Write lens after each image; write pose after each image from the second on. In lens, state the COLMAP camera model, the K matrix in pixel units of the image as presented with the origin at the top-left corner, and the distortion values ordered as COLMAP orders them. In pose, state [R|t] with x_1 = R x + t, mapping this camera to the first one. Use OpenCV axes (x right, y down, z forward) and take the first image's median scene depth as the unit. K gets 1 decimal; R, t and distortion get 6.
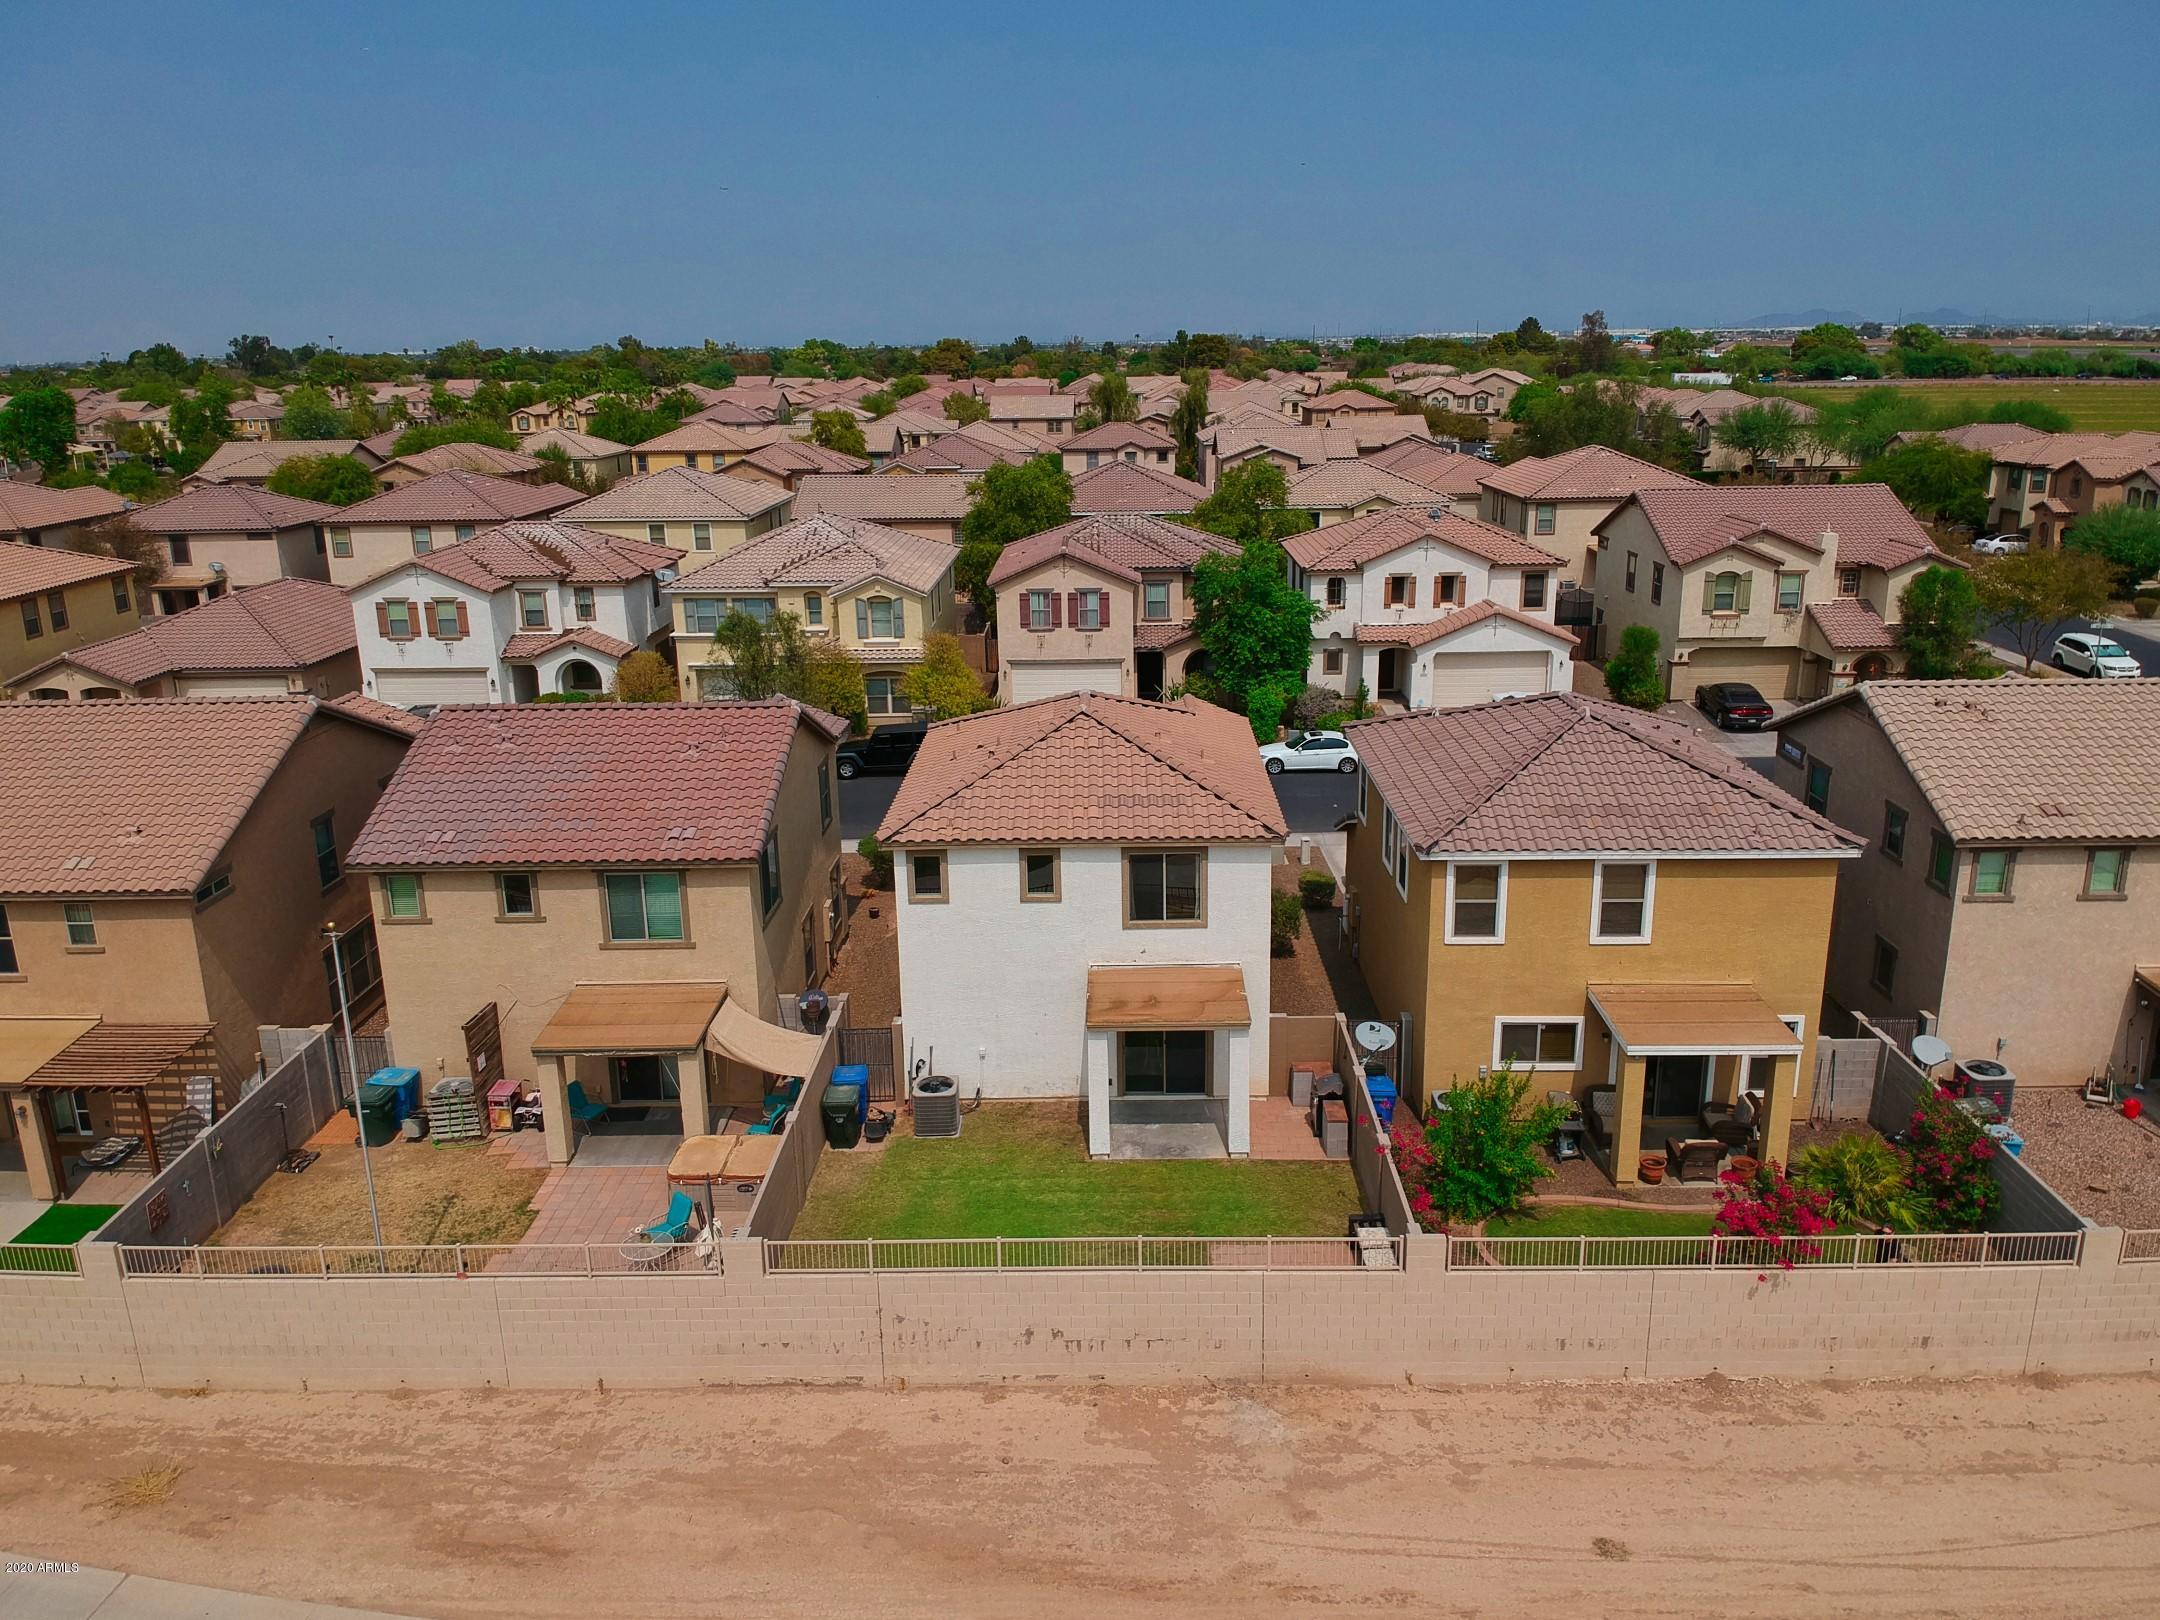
lens RADIAL K [[1592.6, 0, 1083.5], [0, 1592.6, 781.4], [0, 0, 1]] dist [0.072800, -0.141139]
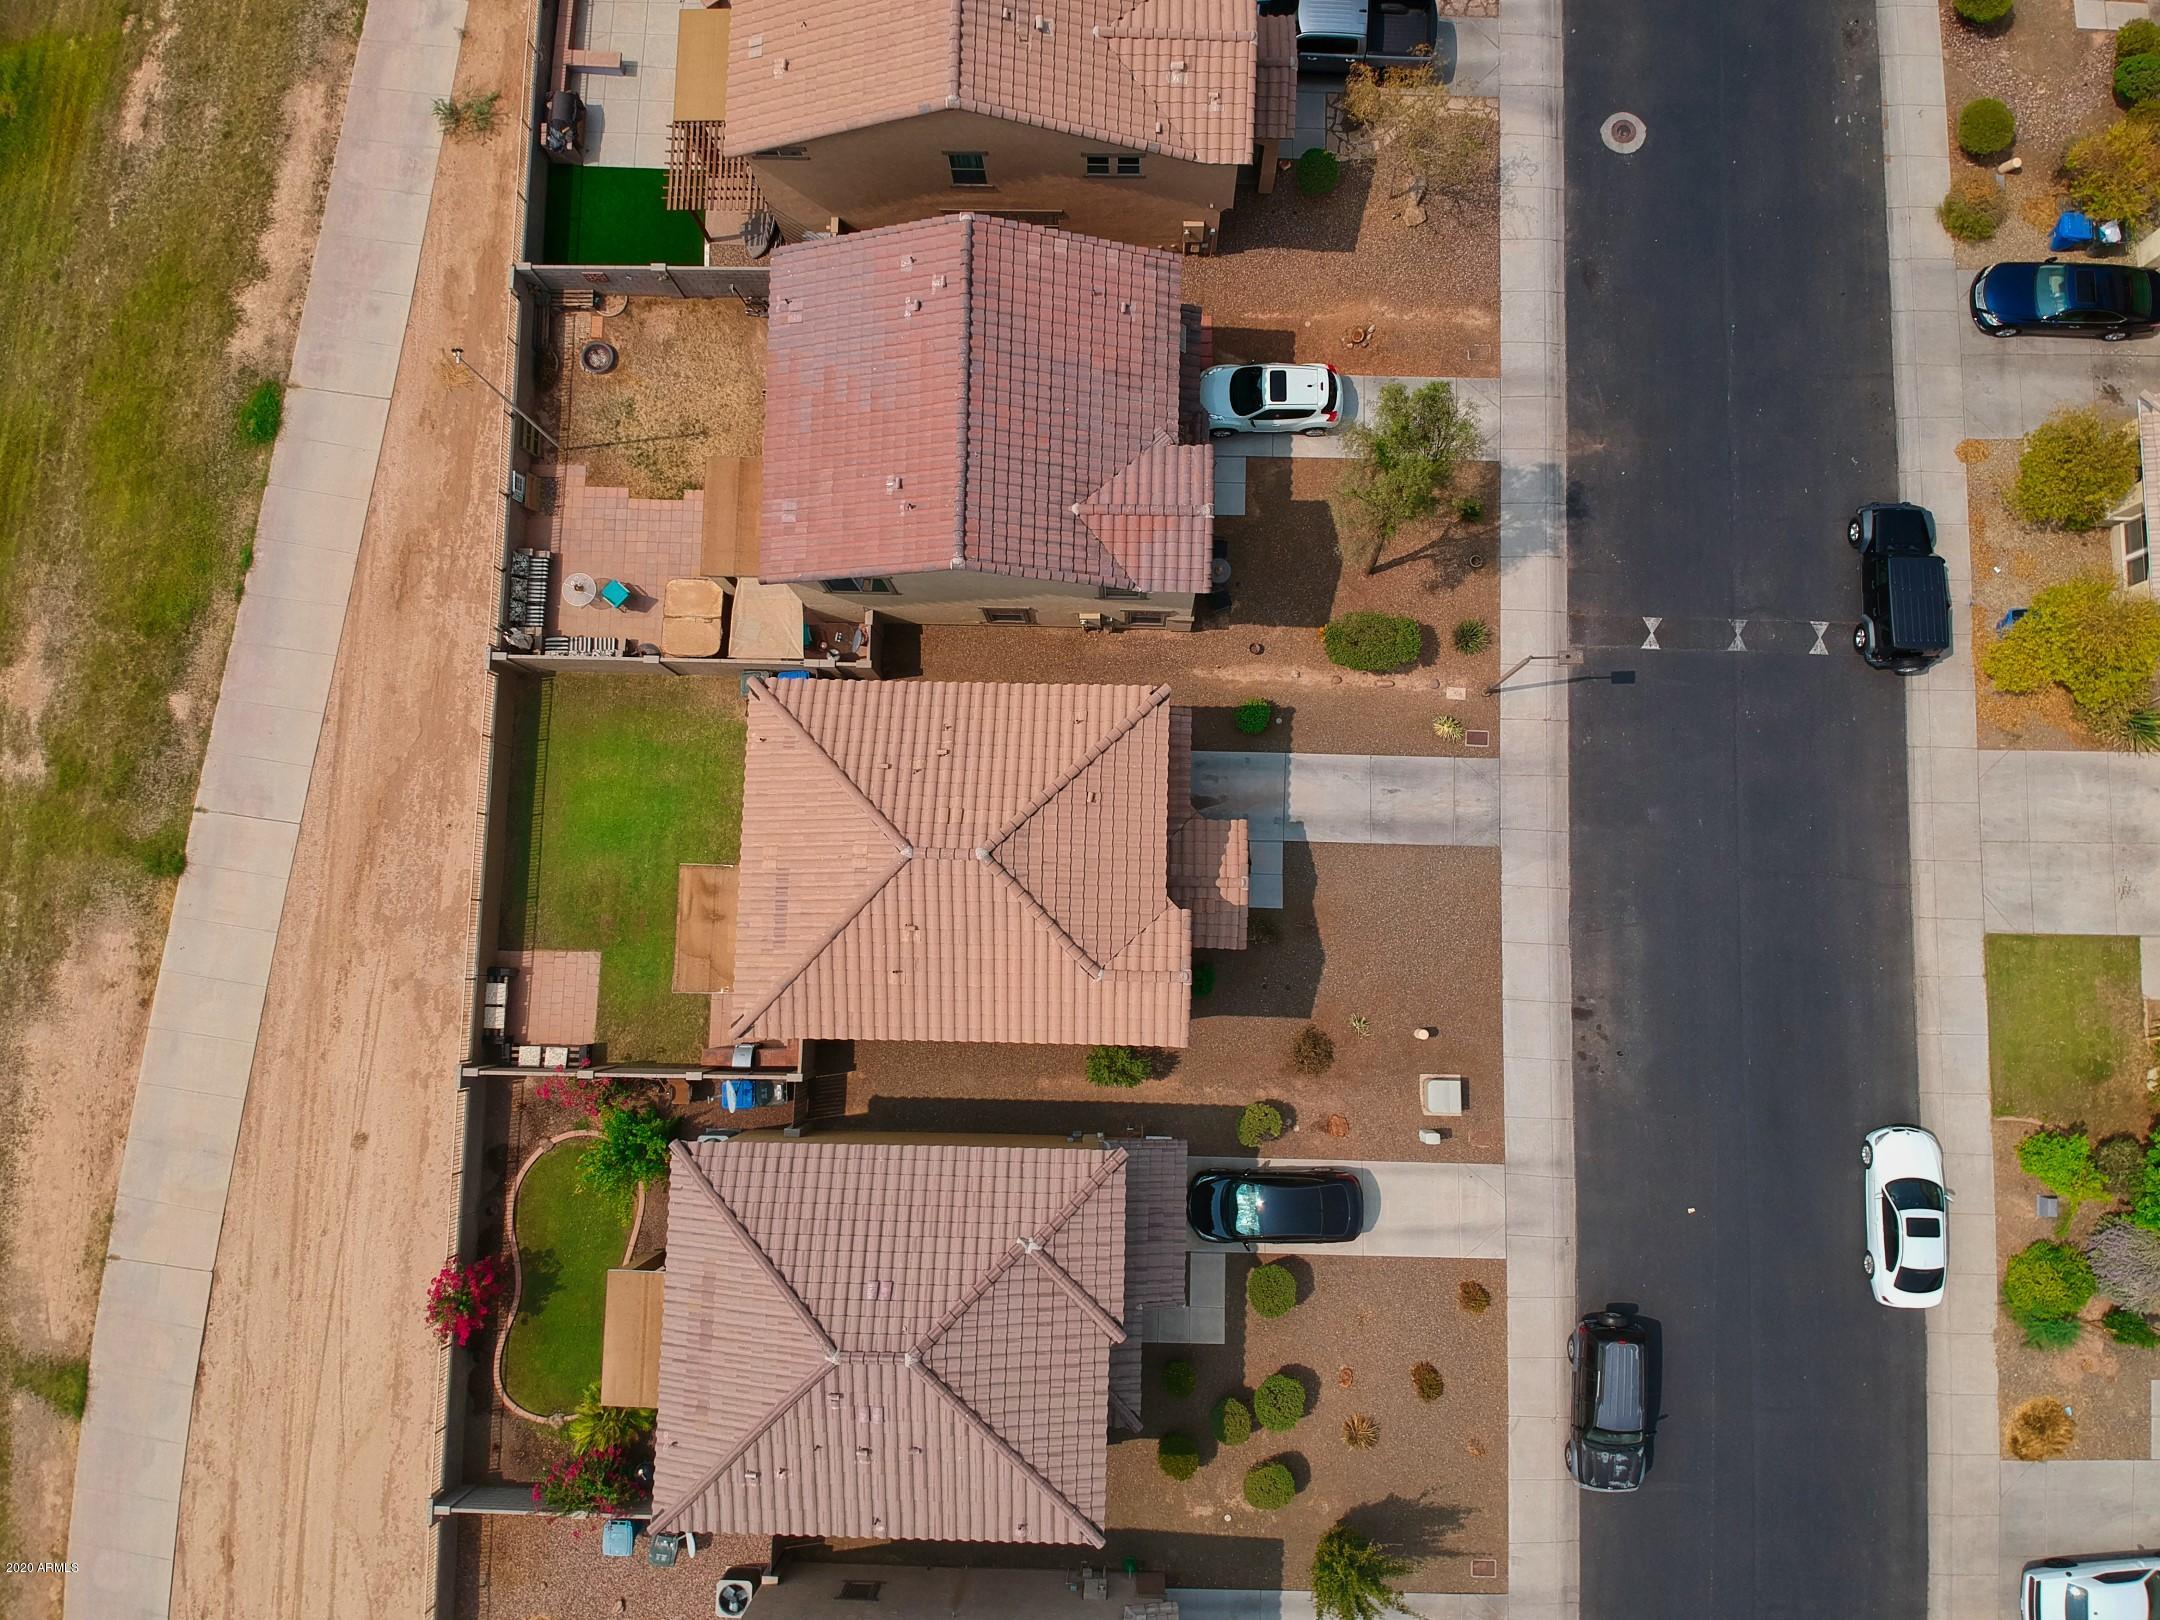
lens RADIAL K [[1592.6, 0, 1111.0], [0, 1592.6, 796.7], [0, 0, 1]] dist [0.072800, -0.141139]
pose [[-0.004978, 0.995302, -0.096690, 0.066874], [-0.241545, 0.092631, 0.965958, -1.124332], [0.970377, 0.028164, 0.239949, 0.955437]]
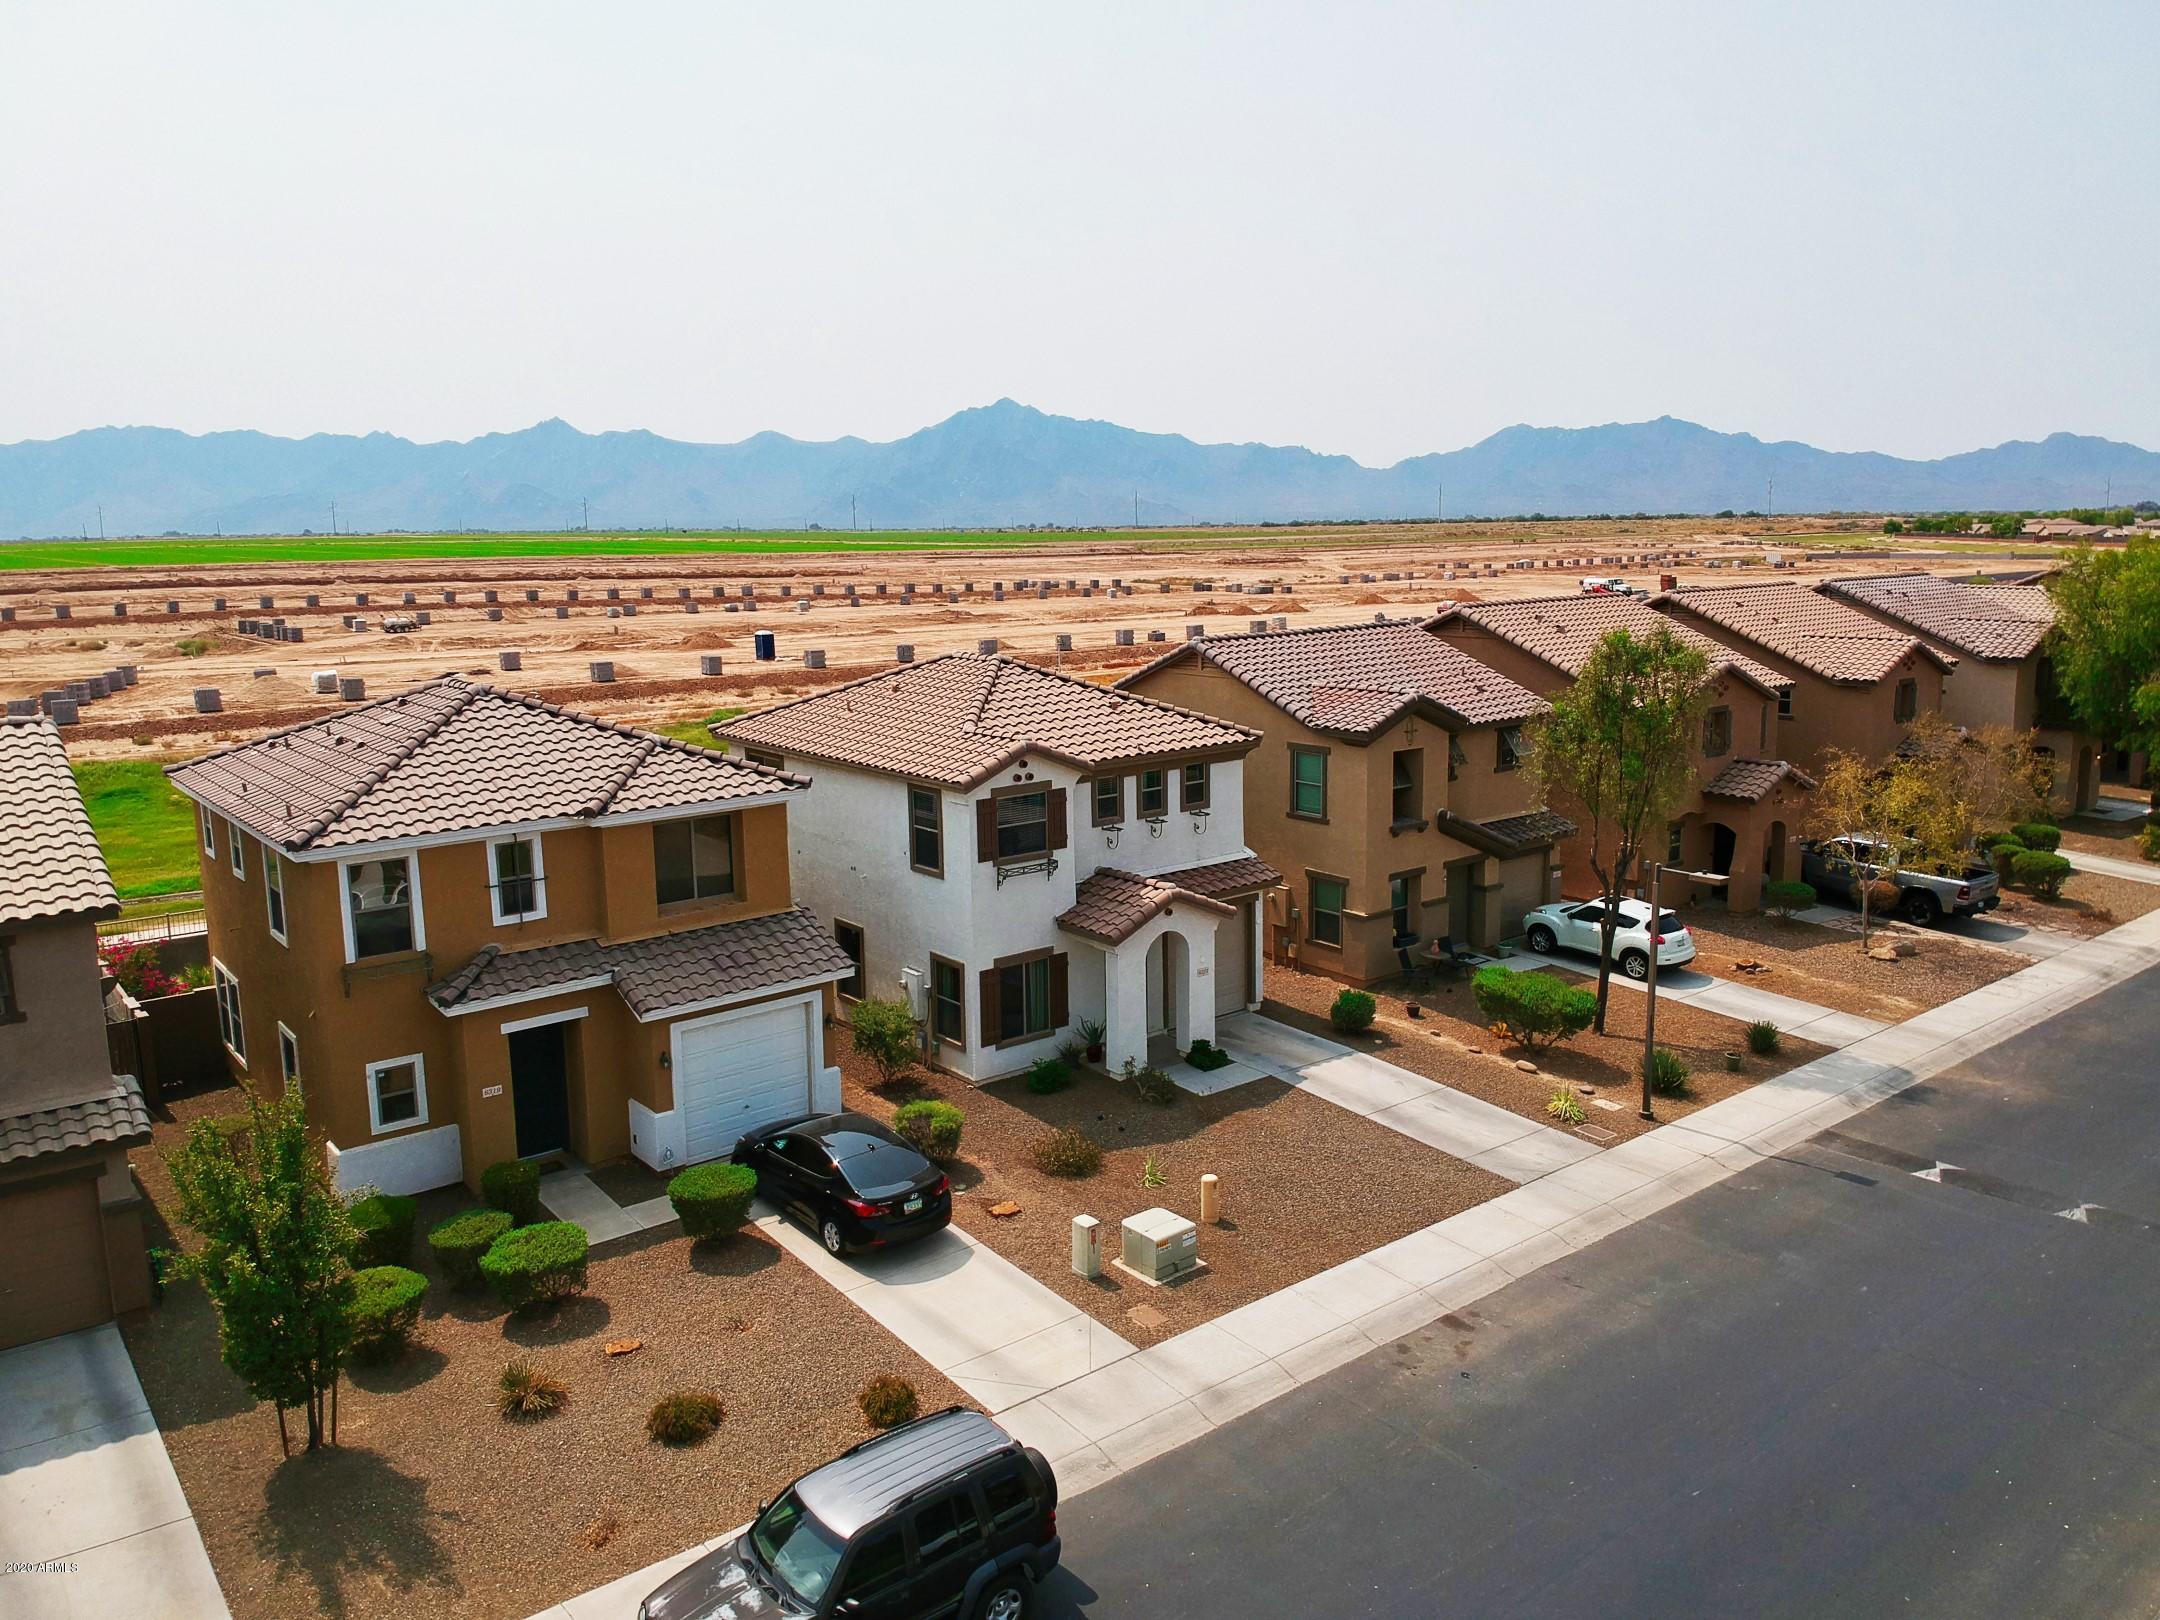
lens RADIAL K [[1592.6, 0, 1073.8], [0, 1592.6, 760.1], [0, 0, 1]] dist [0.072800, -0.141139]
pose [[-0.774917, 0.113021, -0.621876, 0.628234], [-0.150876, 0.922365, 0.355638, -0.393214], [0.613792, 0.369416, -0.697705, 1.916972]]
